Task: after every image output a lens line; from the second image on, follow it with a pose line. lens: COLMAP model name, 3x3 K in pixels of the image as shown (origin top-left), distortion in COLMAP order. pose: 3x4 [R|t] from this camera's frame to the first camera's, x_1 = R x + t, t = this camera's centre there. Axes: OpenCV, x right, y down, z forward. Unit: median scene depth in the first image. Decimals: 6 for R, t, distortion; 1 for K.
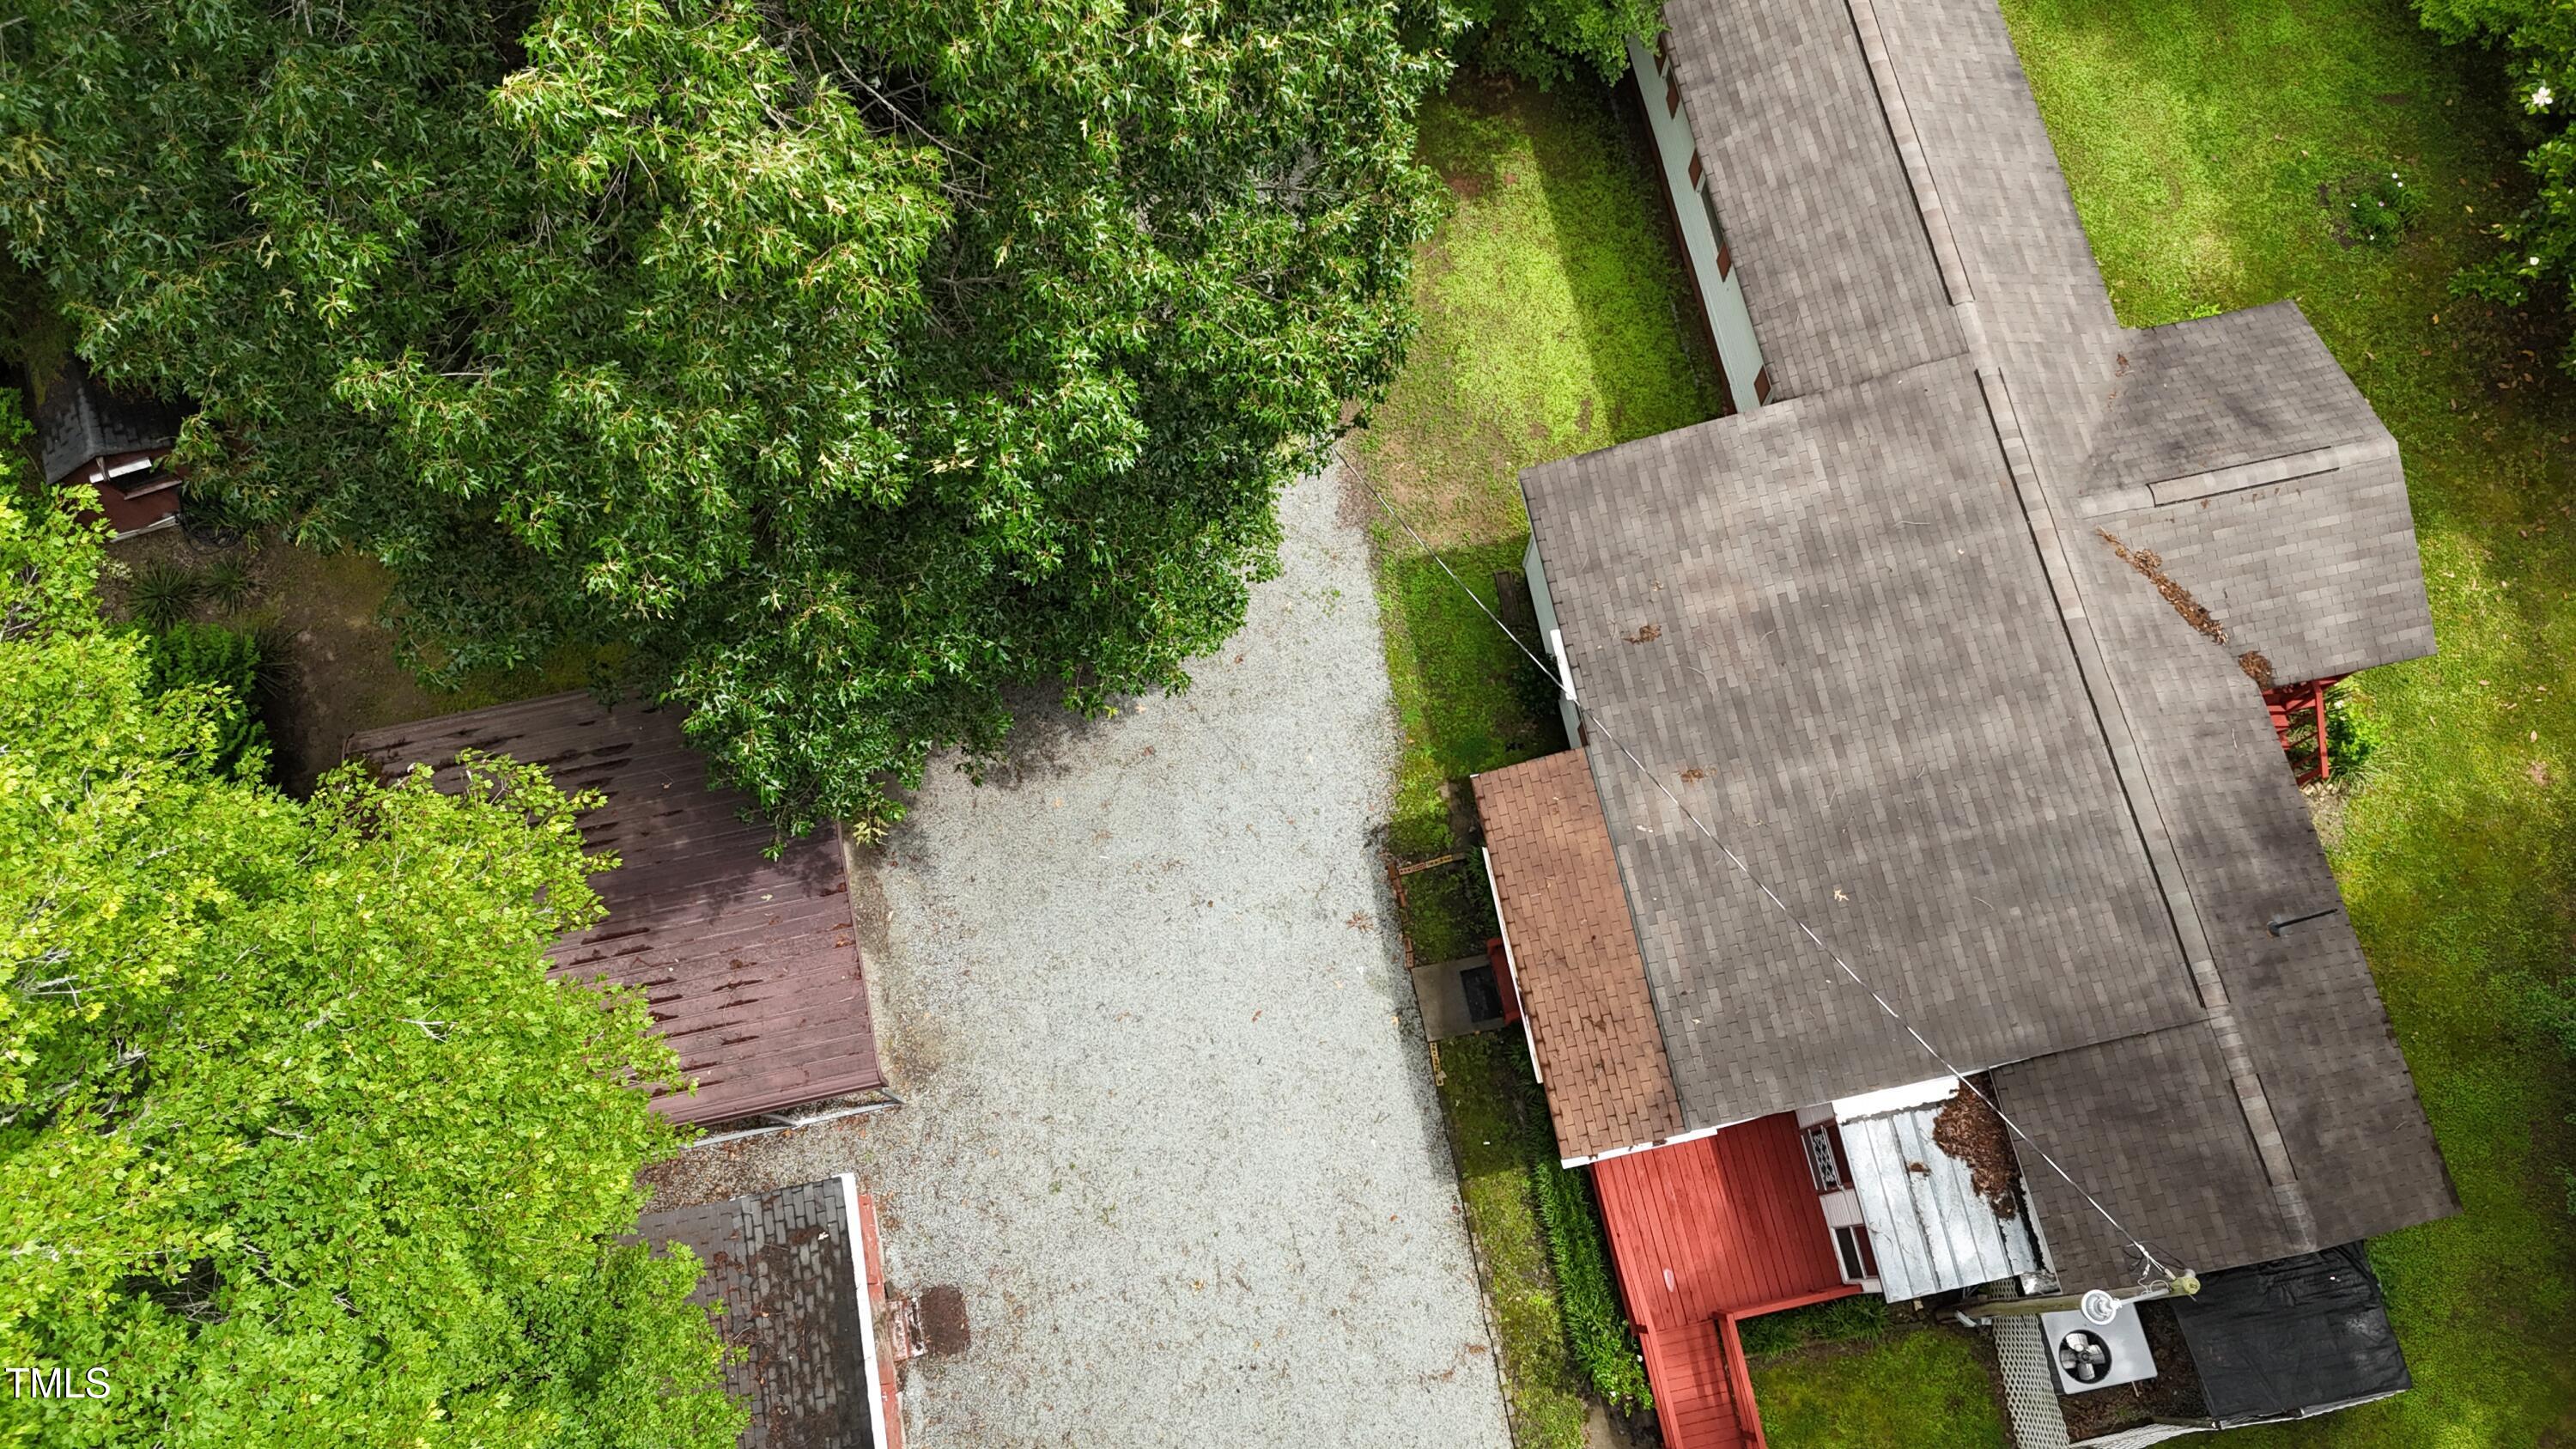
lens RADIAL K [[1865.6, 0, 1272.8], [0, 1865.6, 723.9], [0, 0, 1]] dist [0.084045, -0.105134]
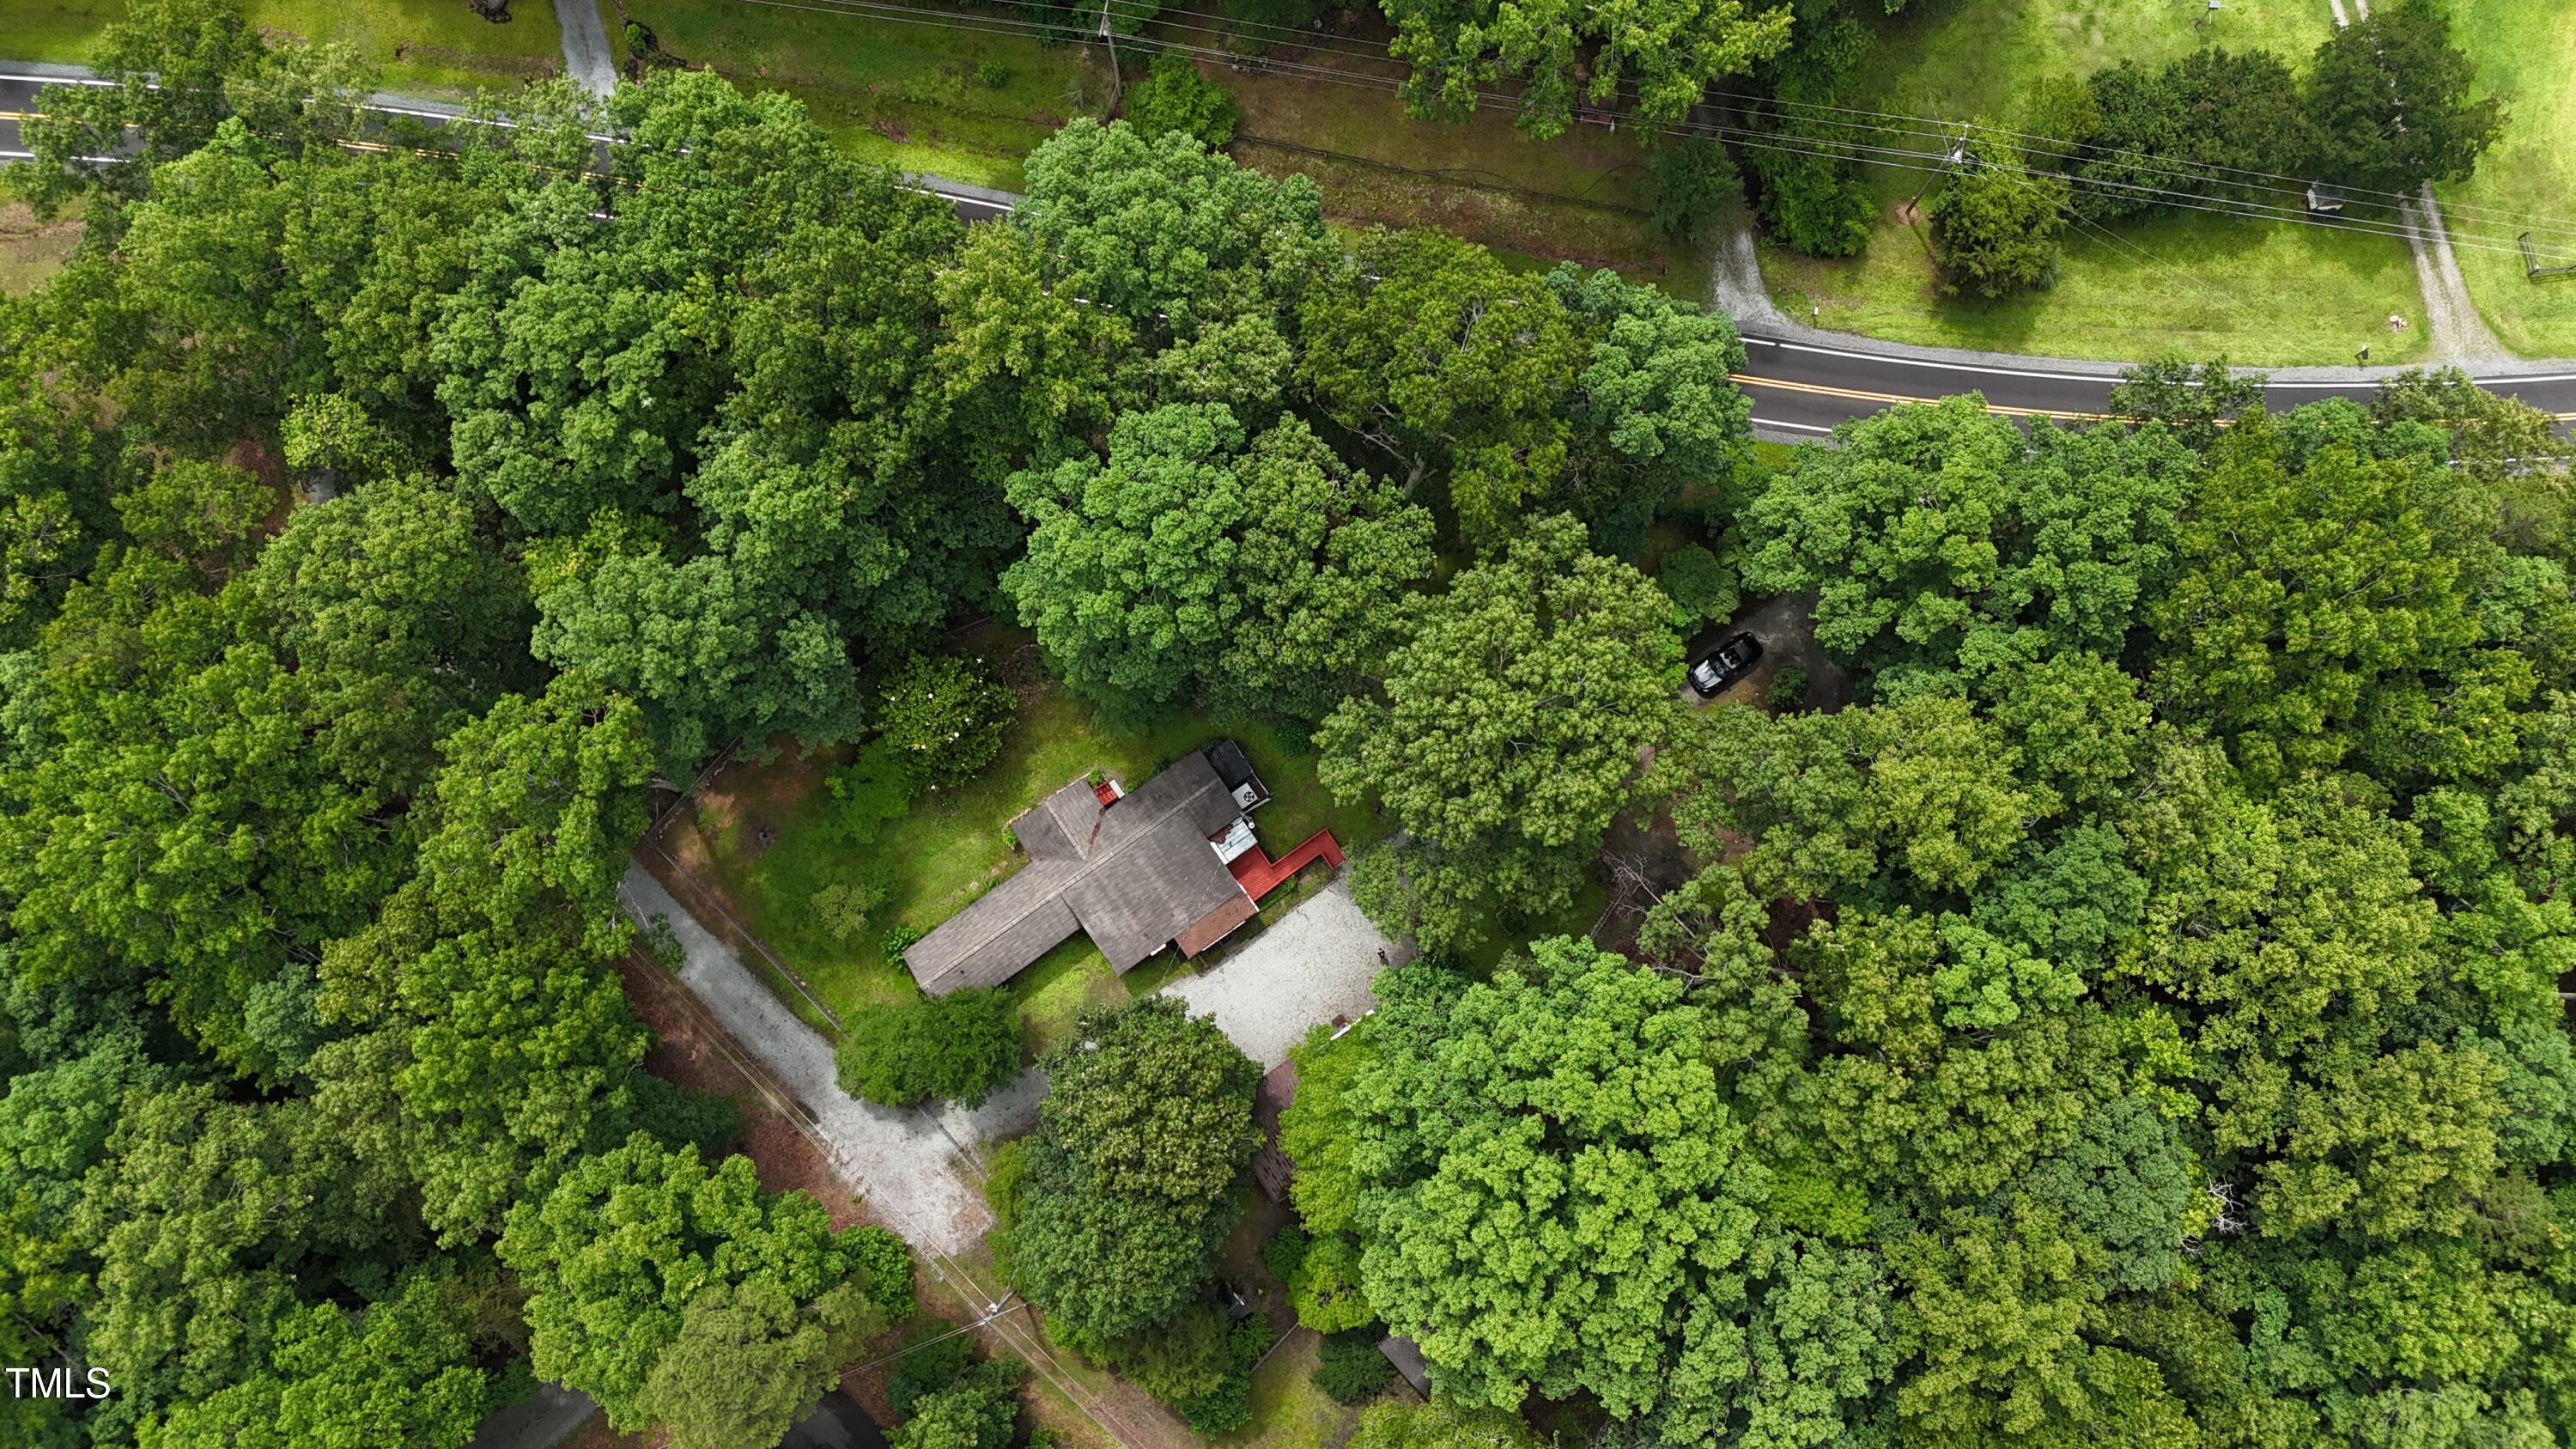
lens RADIAL K [[1865.6, 0, 1272.8], [0, 1865.6, 723.9], [0, 0, 1]] dist [0.084045, -0.105134]
pose [[-0.398964, -0.906412, 0.138729, -0.086721], [0.879320, -0.335274, 0.338213, -1.123055], [-0.260048, 0.256922, 0.930788, -3.381407]]
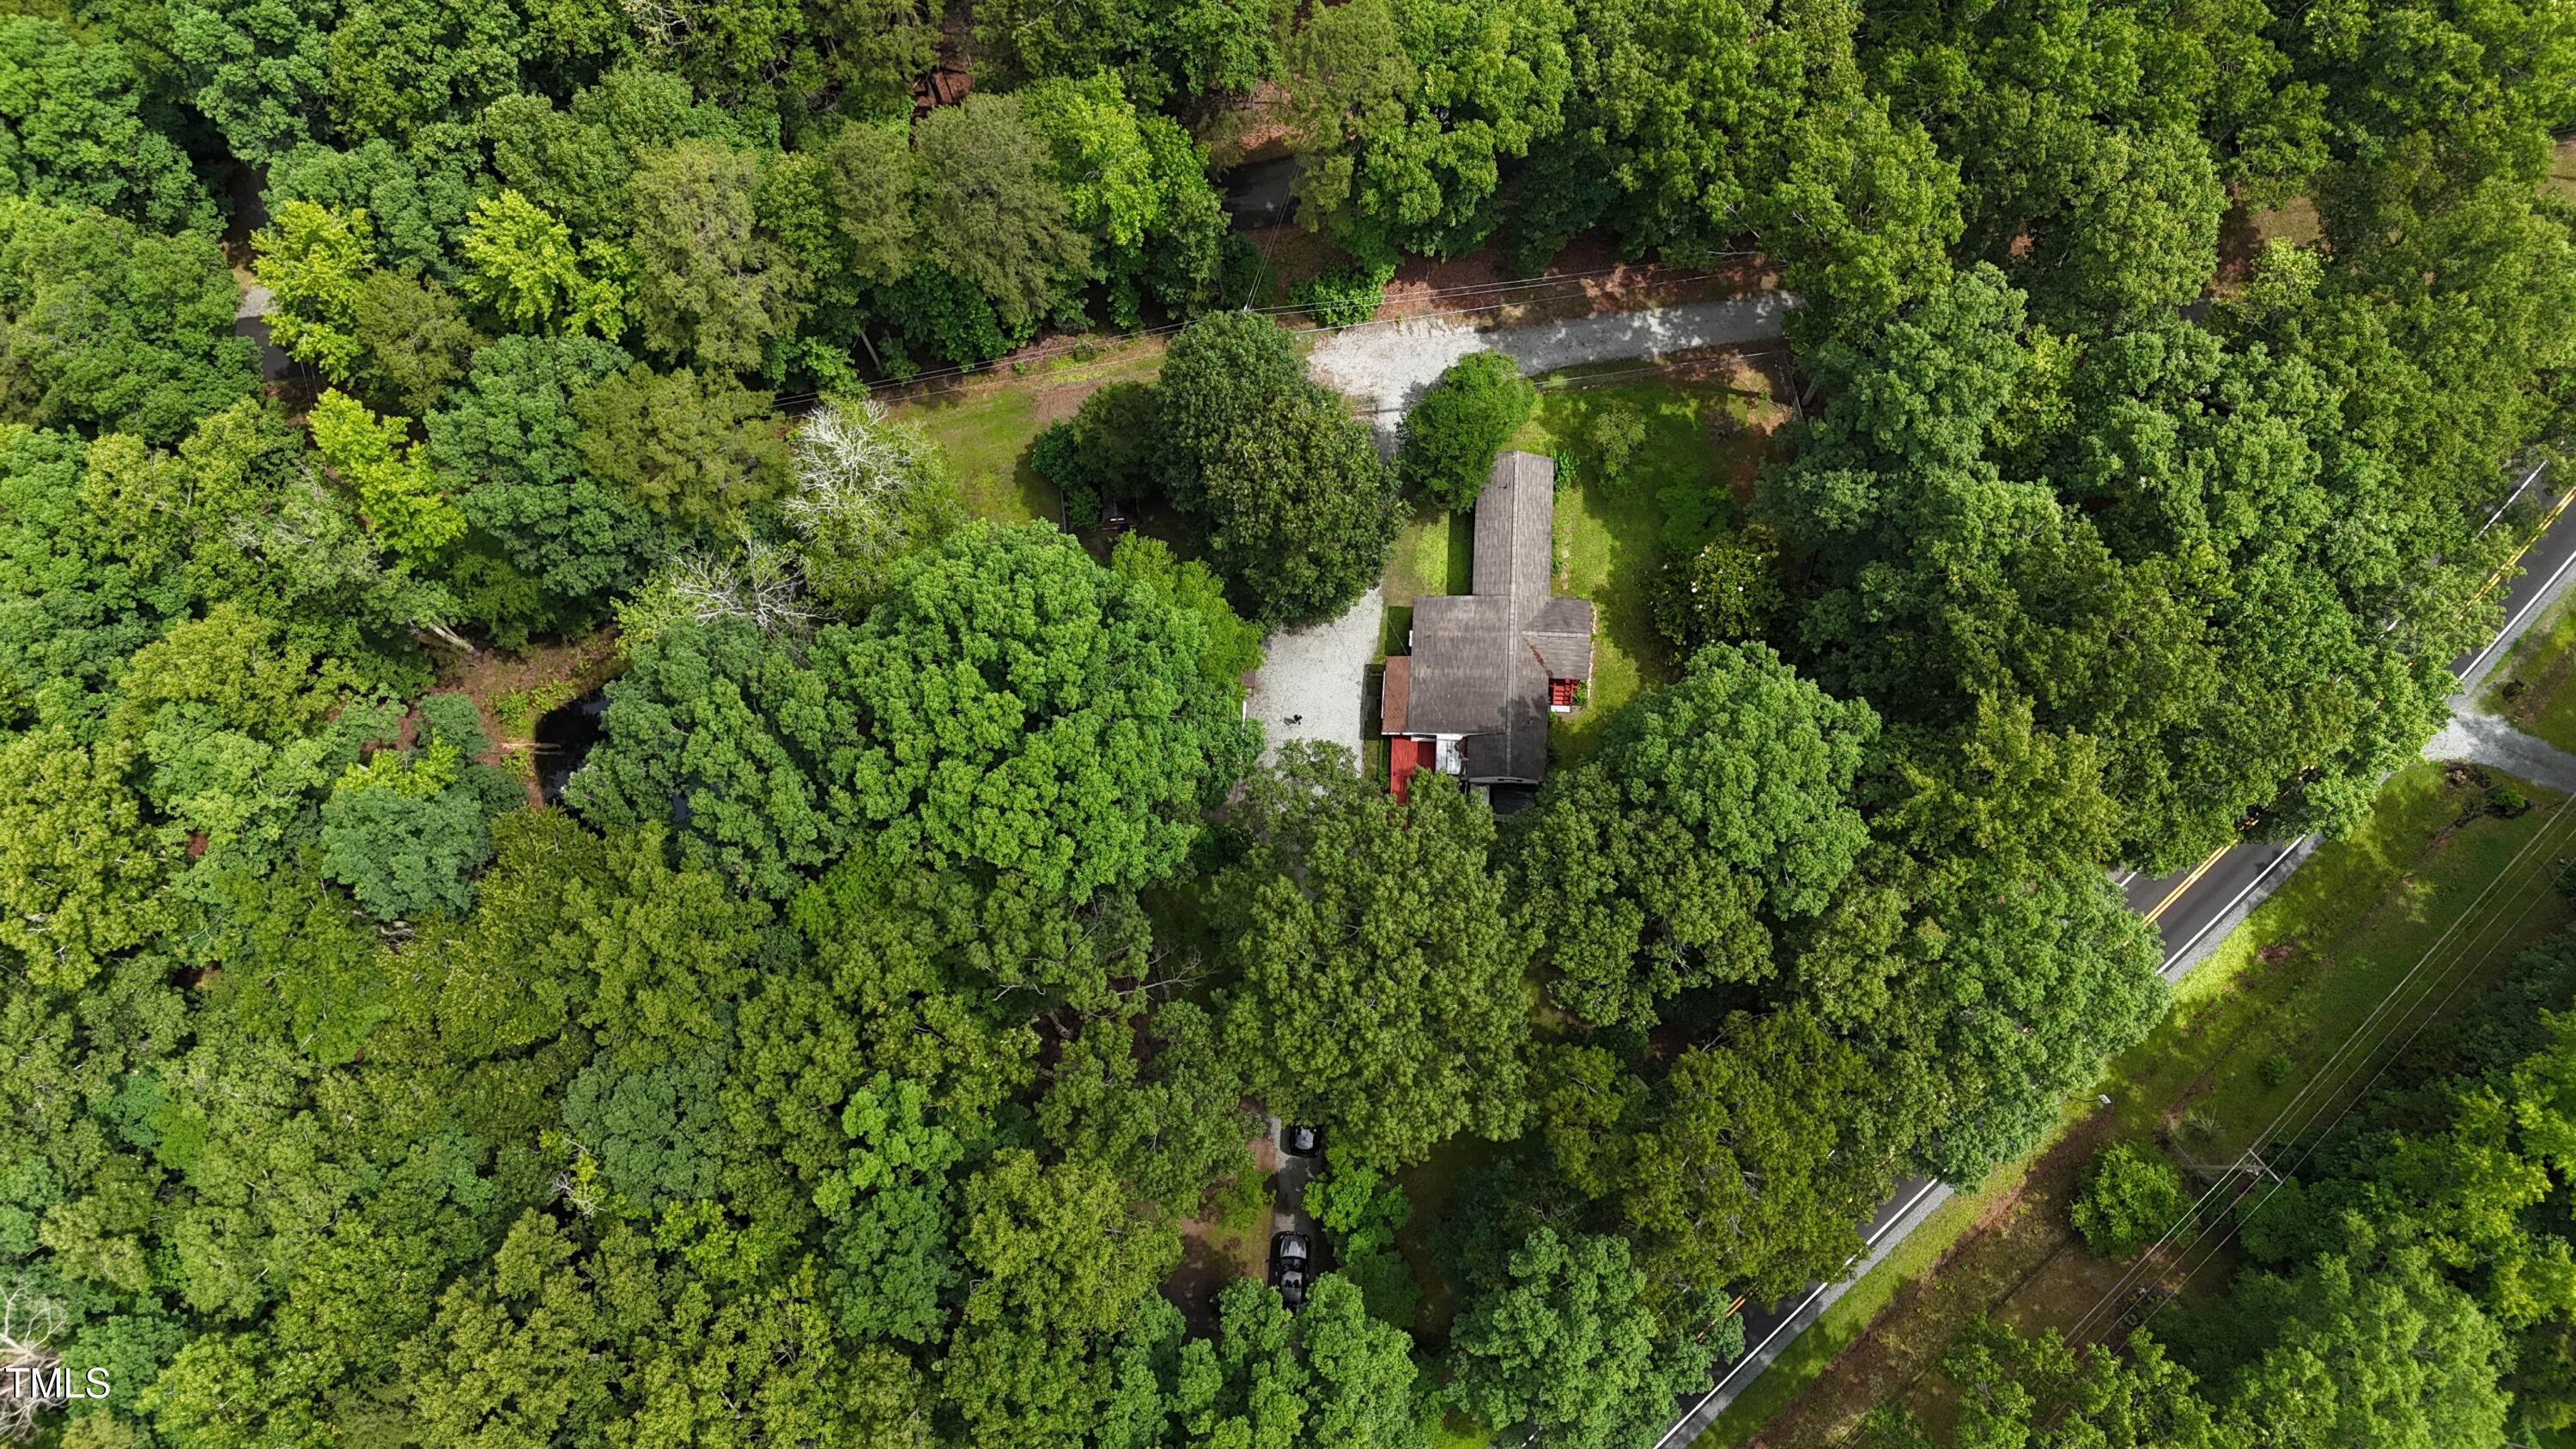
lens RADIAL K [[1865.6, 0, 1272.8], [0, 1865.6, 723.9], [0, 0, 1]] dist [0.084045, -0.105134]
pose [[0.966589, 0.247402, -0.067063, 0.185194], [-0.243283, 0.967842, 0.063991, -0.039277], [0.080738, -0.045537, 0.995695, -3.746778]]
